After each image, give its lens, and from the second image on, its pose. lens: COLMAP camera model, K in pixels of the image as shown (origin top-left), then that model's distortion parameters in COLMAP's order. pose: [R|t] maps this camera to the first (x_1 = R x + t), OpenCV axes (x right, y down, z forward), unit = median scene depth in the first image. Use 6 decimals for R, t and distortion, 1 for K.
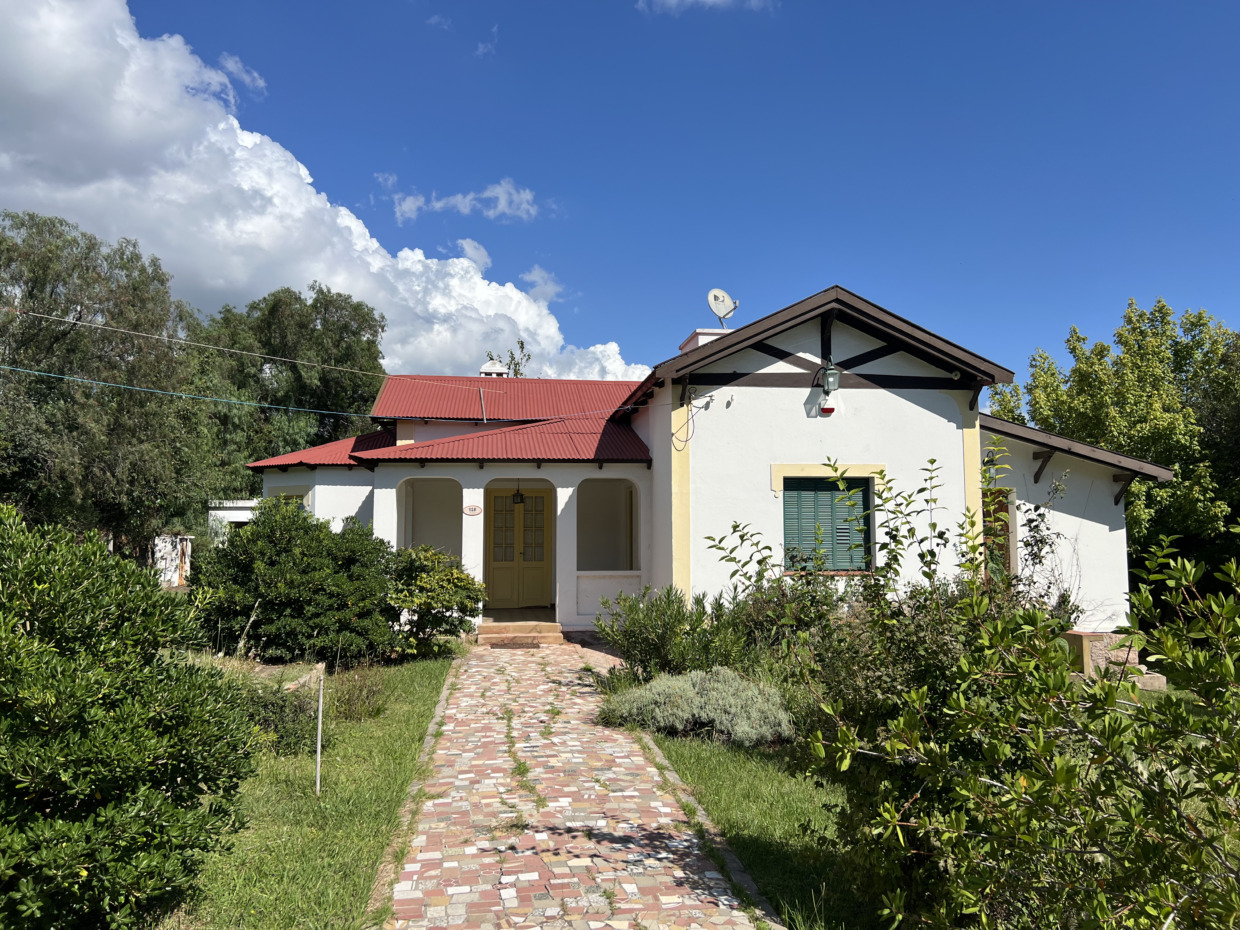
lens RADIAL K [[938.3, 0, 619.2], [0, 938.3, 471.2], [0, 0, 1]] dist [-0.004051, -0.002122]
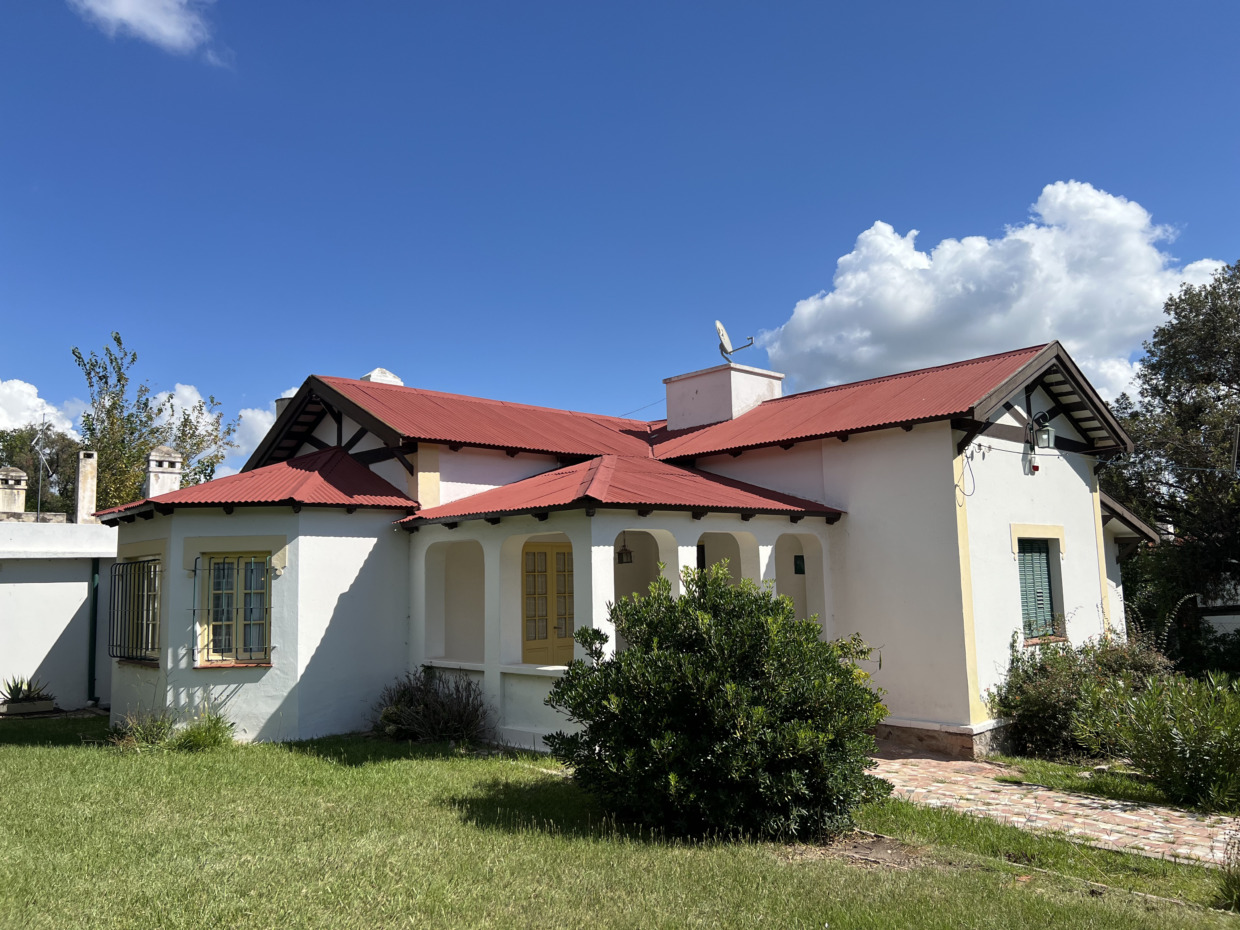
lens RADIAL K [[938.3, 0, 620.7], [0, 938.3, 467.2], [0, 0, 1]] dist [-0.004051, -0.002122]
pose [[0.803493, 0.058199, 0.592463, -0.628757], [-0.024437, 0.997595, -0.064855, 0.005813], [-0.594813, 0.037633, 0.802983, 0.445278]]
